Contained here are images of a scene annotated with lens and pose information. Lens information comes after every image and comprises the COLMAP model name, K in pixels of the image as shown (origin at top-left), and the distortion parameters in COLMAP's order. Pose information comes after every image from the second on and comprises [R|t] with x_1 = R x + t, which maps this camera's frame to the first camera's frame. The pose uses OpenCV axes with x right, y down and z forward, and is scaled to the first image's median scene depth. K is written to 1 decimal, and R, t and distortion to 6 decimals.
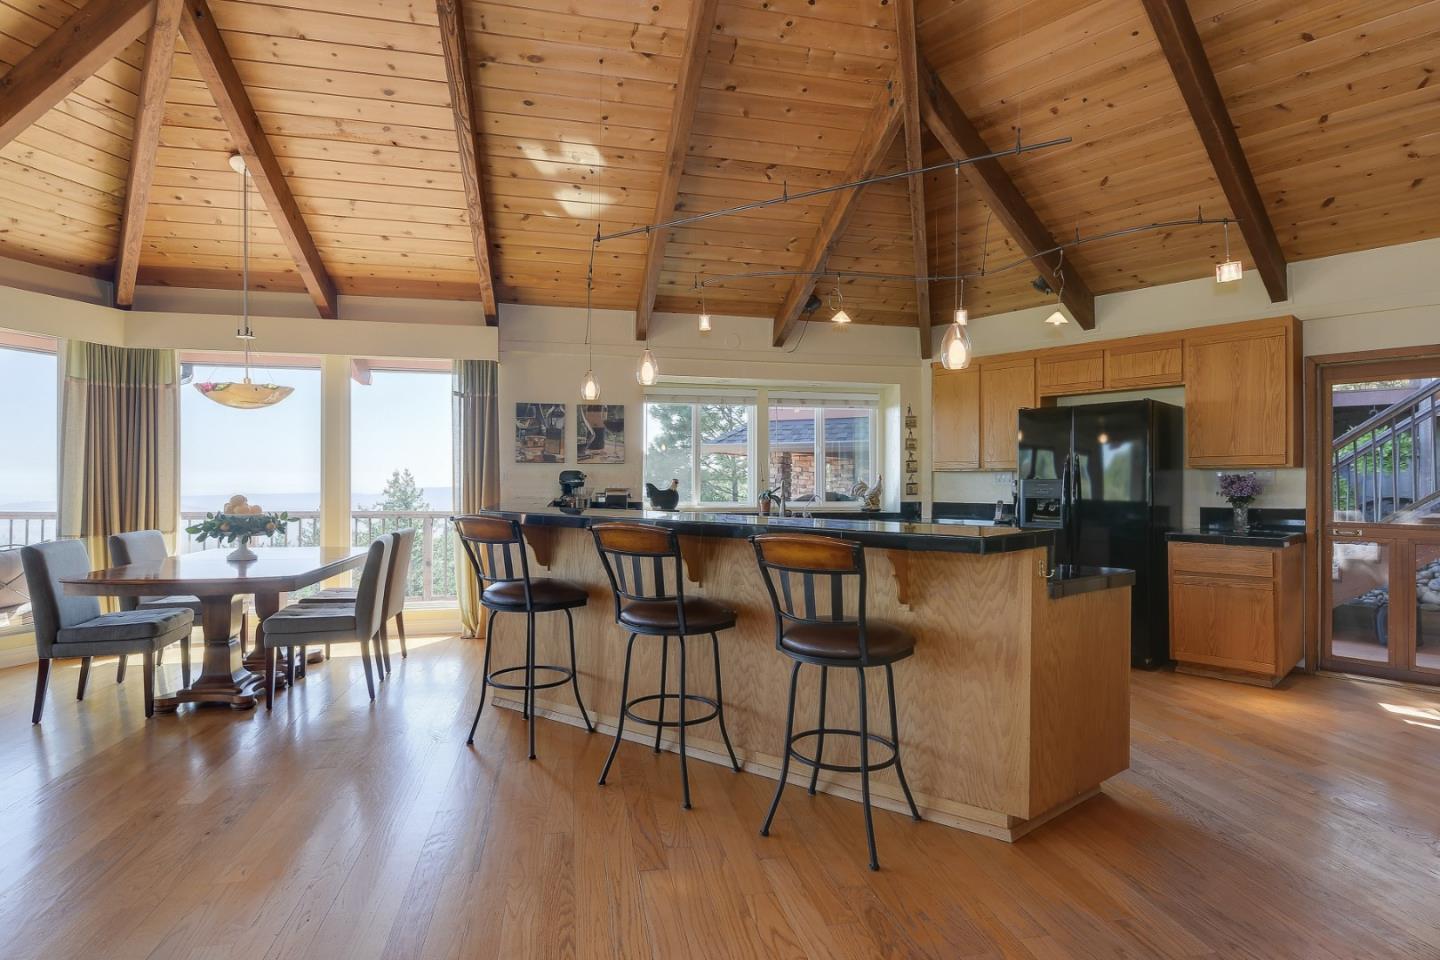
lens RADIAL K [[774.7, 0, 714.0], [0, 774.7, 484.1], [0, 0, 1]] dist [0.004943, -0.001248]
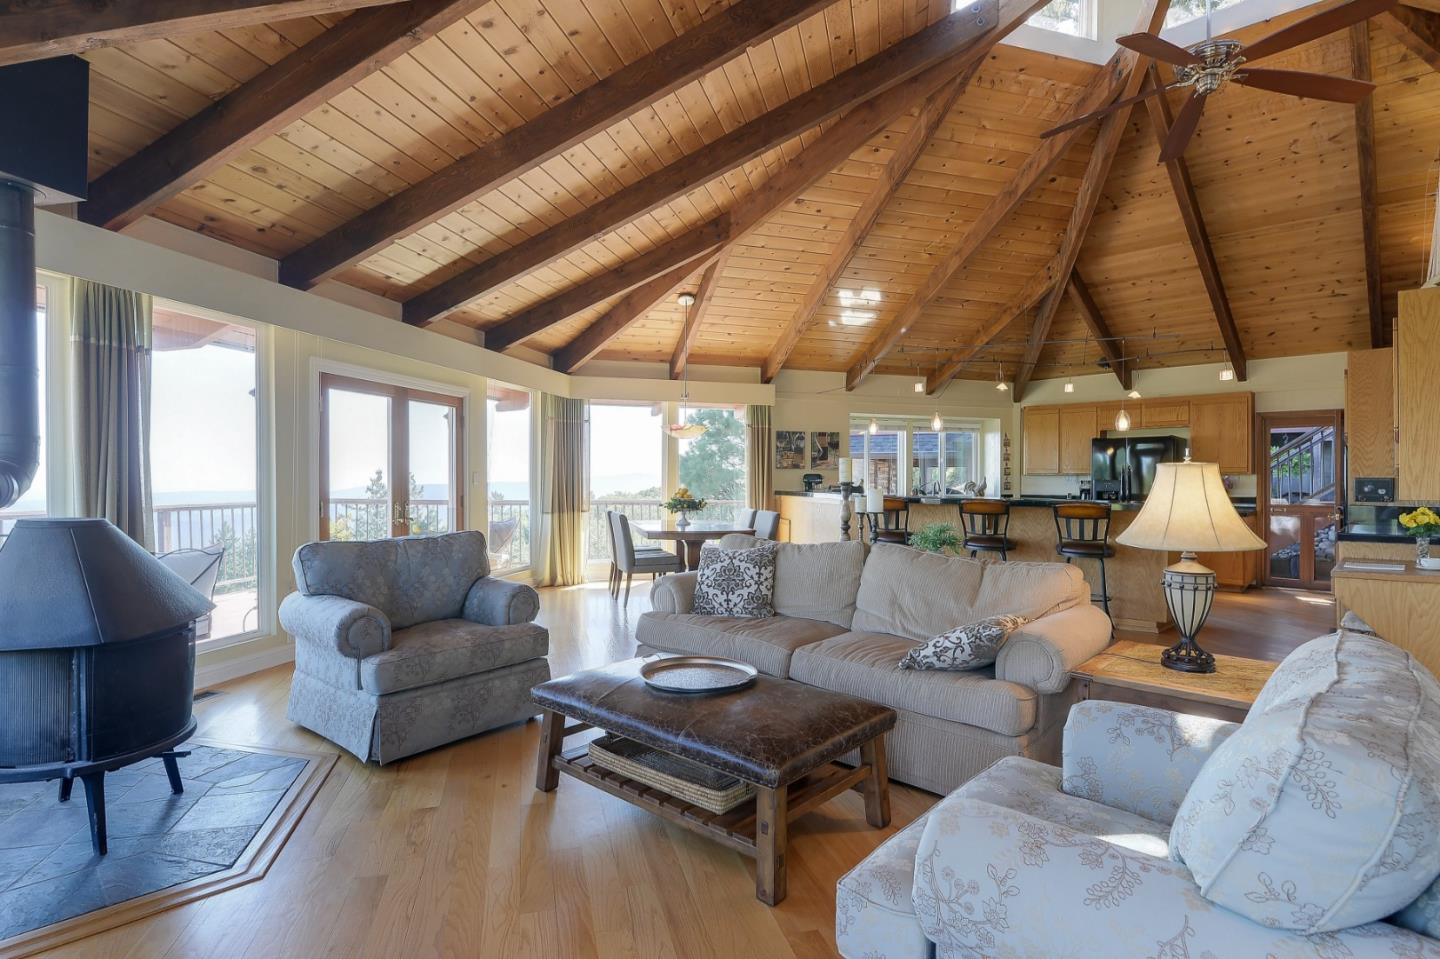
lens RADIAL K [[725.6, 0, 720.7], [0, 725.6, 483.9], [0, 0, 1]] dist [-0.006846, -0.000434]
pose [[0.998439, 0.002515, 0.055802, -0.563321], [-0.002628, 0.999995, 0.001946, 0.001109], [-0.055797, -0.002090, 0.998440, -0.594625]]
